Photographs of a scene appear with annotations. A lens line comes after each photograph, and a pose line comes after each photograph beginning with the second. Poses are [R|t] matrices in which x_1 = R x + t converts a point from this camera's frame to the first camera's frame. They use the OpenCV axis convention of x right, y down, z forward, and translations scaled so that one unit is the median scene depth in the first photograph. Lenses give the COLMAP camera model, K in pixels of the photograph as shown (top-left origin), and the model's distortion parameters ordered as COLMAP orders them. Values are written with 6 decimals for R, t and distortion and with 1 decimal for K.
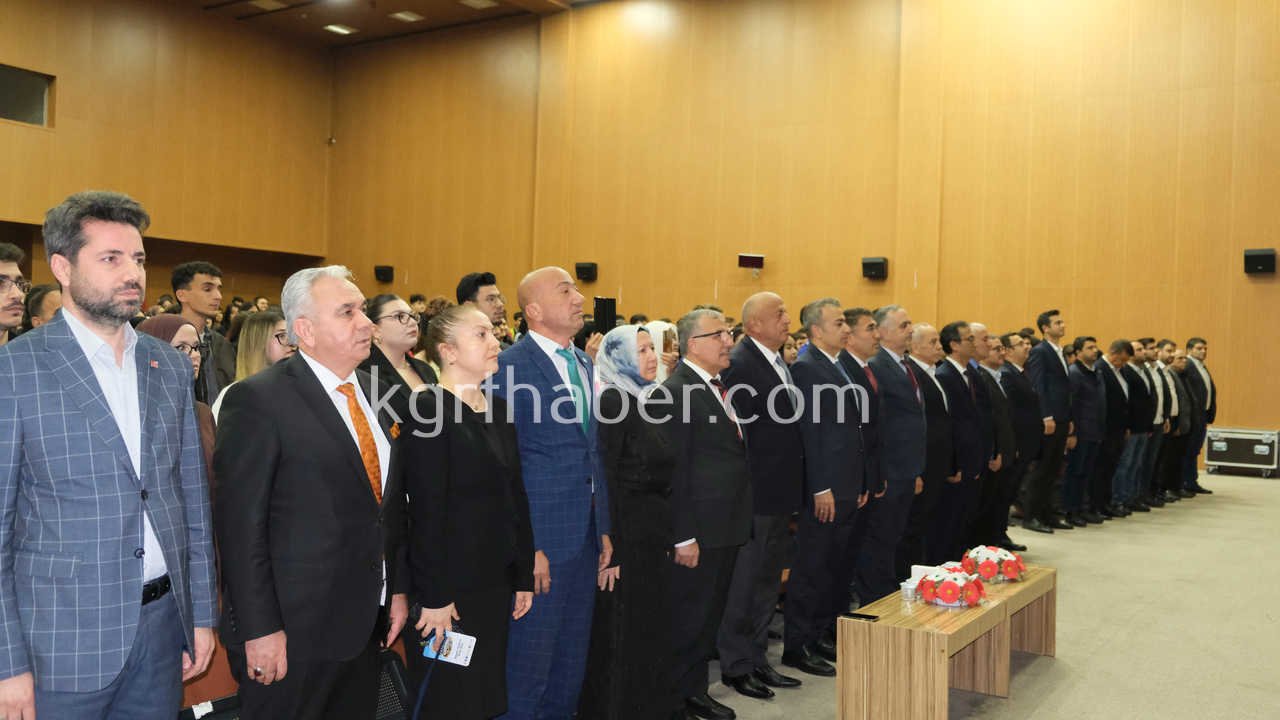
lens RADIAL K [[1117.3, 0, 640.0], [0, 1117.3, 360.0], [0, 0, 1]] dist [-0.034879, 0.004174]
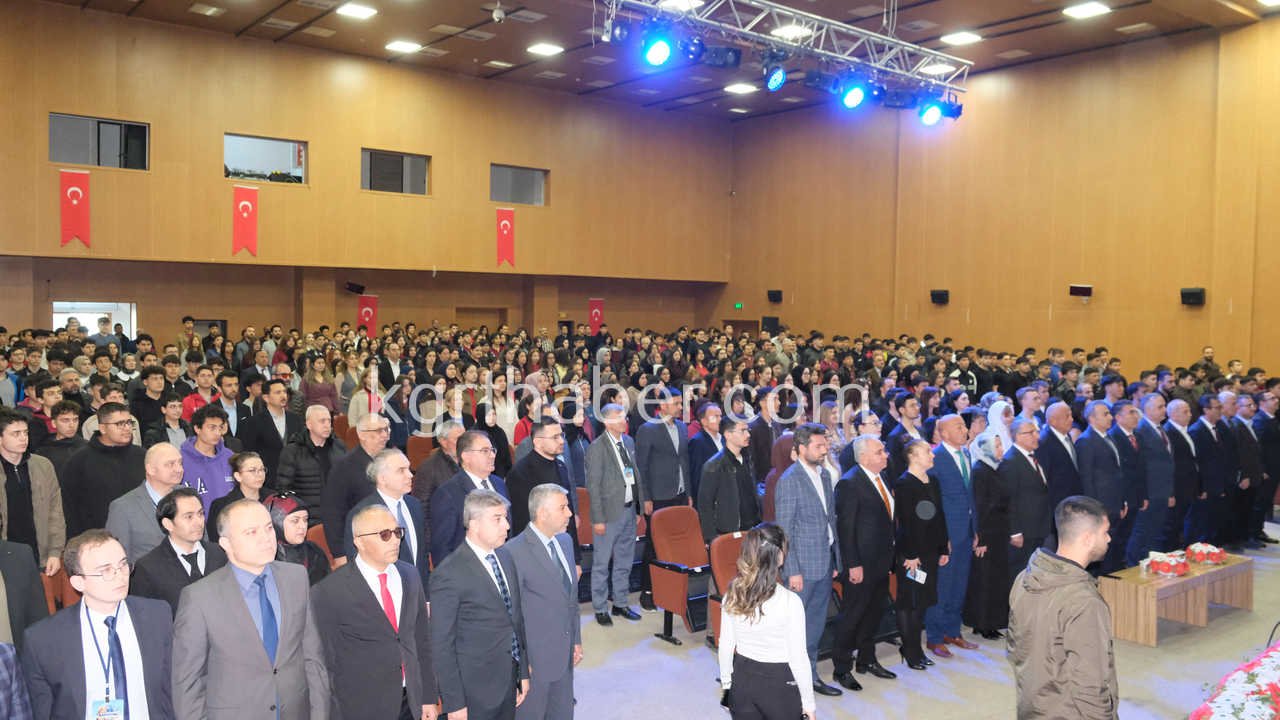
lens RADIAL K [[1017.5, 0, 628.4], [0, 1017.5, 360.3], [0, 0, 1]] dist [0.002929, 0.005759]
pose [[0.944812, -0.003108, -0.327597, -0.016974], [0.013185, 0.999506, 0.028545, -0.203696], [0.327346, -0.031289, 0.944386, -0.916880]]
